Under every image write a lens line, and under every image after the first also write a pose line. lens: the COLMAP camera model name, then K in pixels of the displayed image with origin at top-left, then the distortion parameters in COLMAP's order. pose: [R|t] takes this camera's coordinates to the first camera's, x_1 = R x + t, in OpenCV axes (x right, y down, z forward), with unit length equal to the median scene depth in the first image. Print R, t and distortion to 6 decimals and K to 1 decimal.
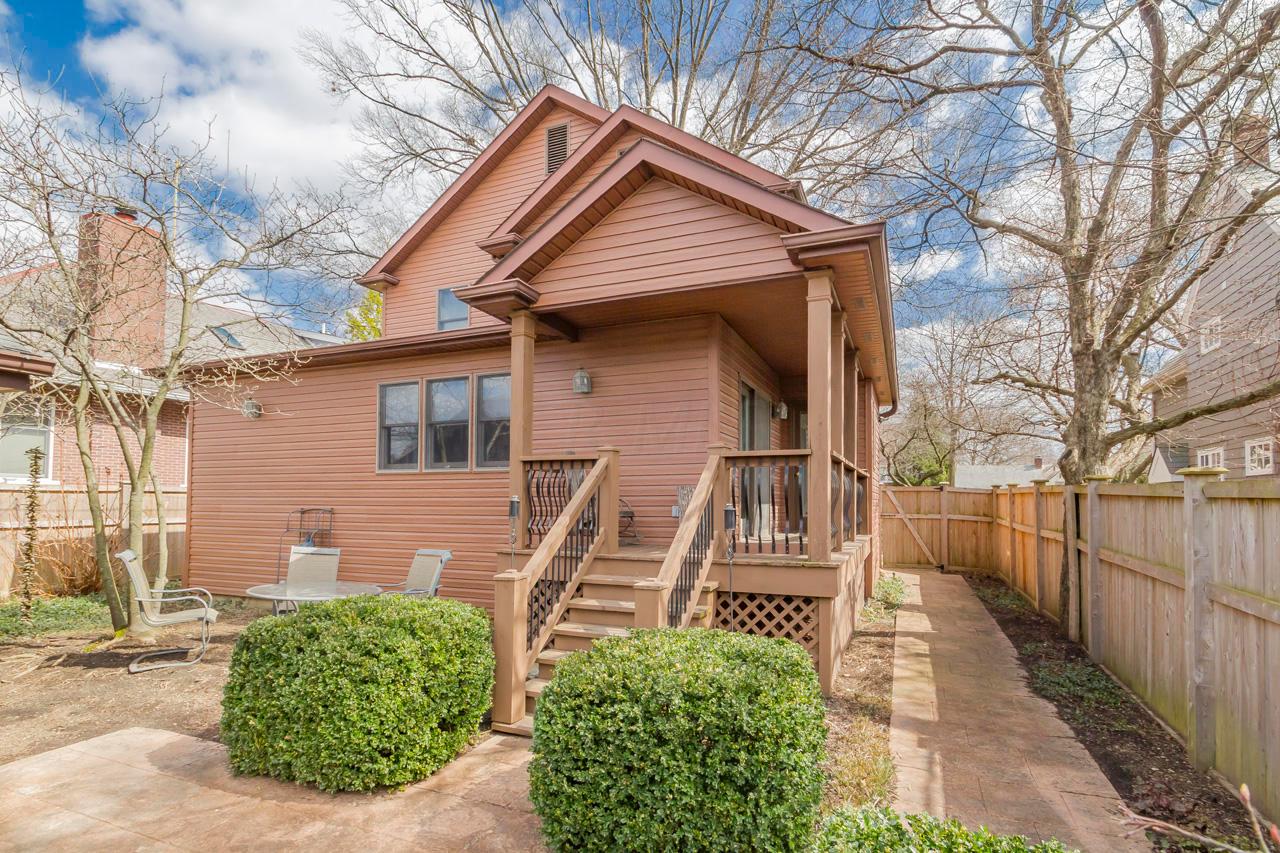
lens RADIAL K [[614.6, 0, 631.6], [0, 614.6, 489.7], [0, 0, 1]] dist [0.002355, -0.000561]
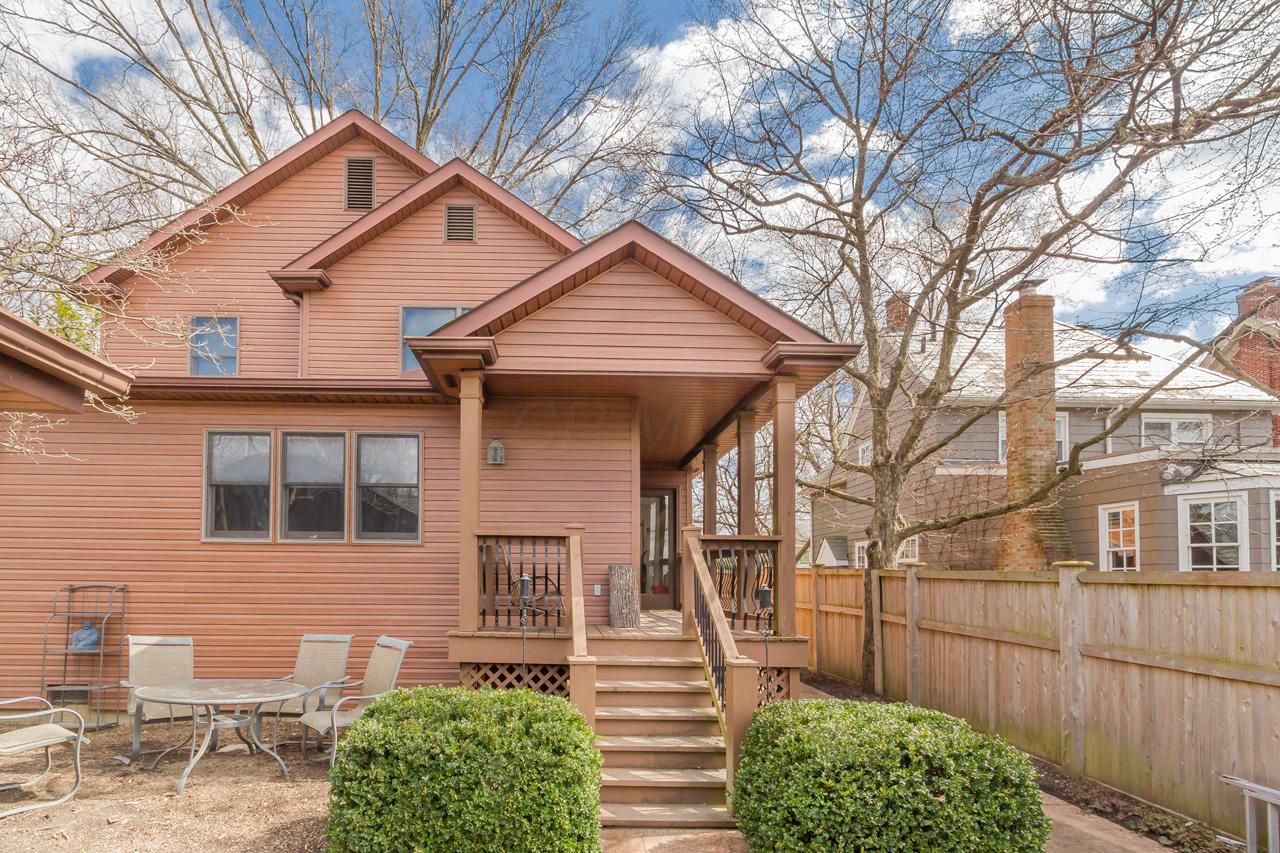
lens RADIAL K [[621.7, 0, 601.0], [0, 621.7, 556.8], [0, 0, 1]] dist [0.006127, -0.000098]
pose [[0.918775, 0.022822, 0.394121, -0.312926], [-0.016737, 0.999682, -0.018869, 0.000081], [-0.394426, 0.010740, 0.918865, 0.063149]]
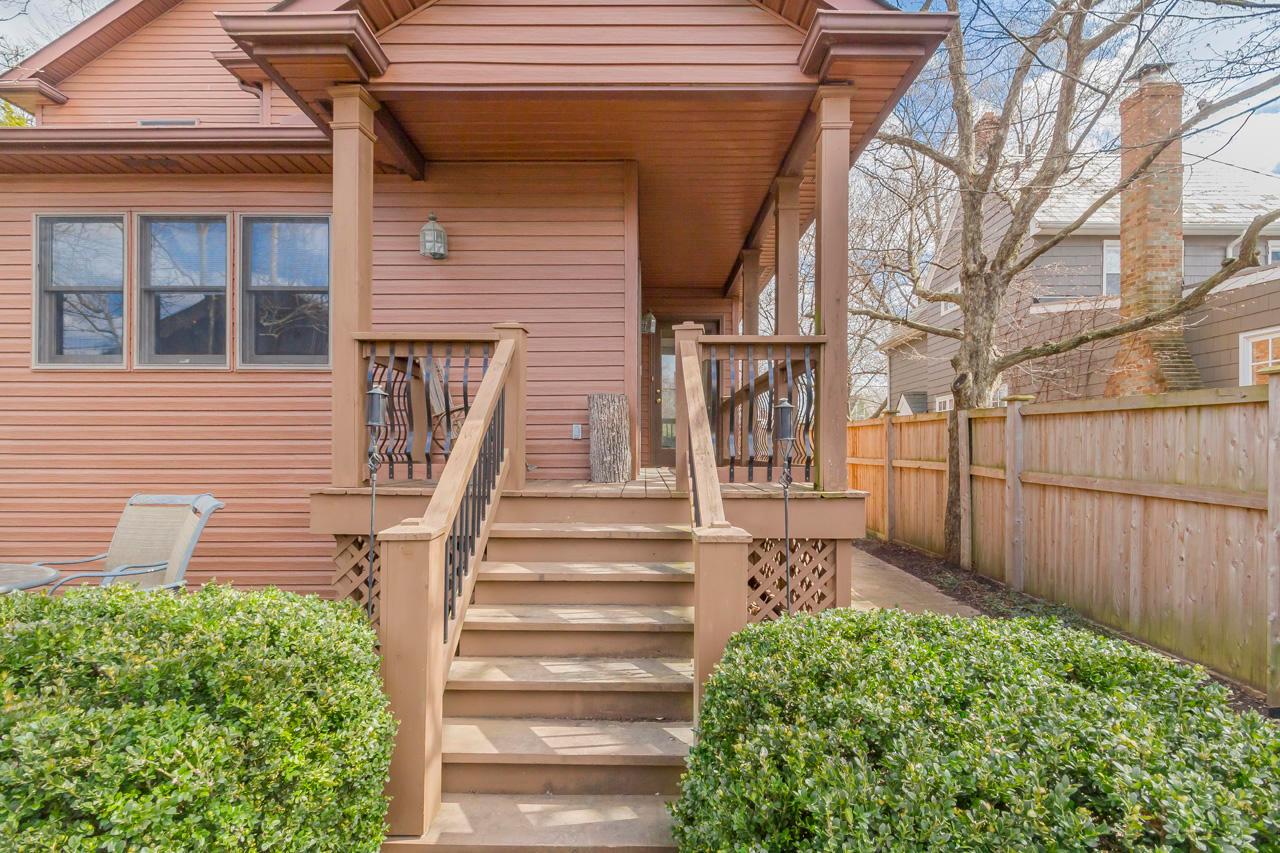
lens RADIAL K [[636.2, 0, 663.7], [0, 636.2, 449.9], [0, 0, 1]] dist [0.008228, -0.002280]
pose [[0.924579, -0.002658, 0.380982, -0.117604], [-0.008332, 0.999595, 0.027195, 0.034149], [-0.380900, -0.028319, 0.924183, 0.260387]]
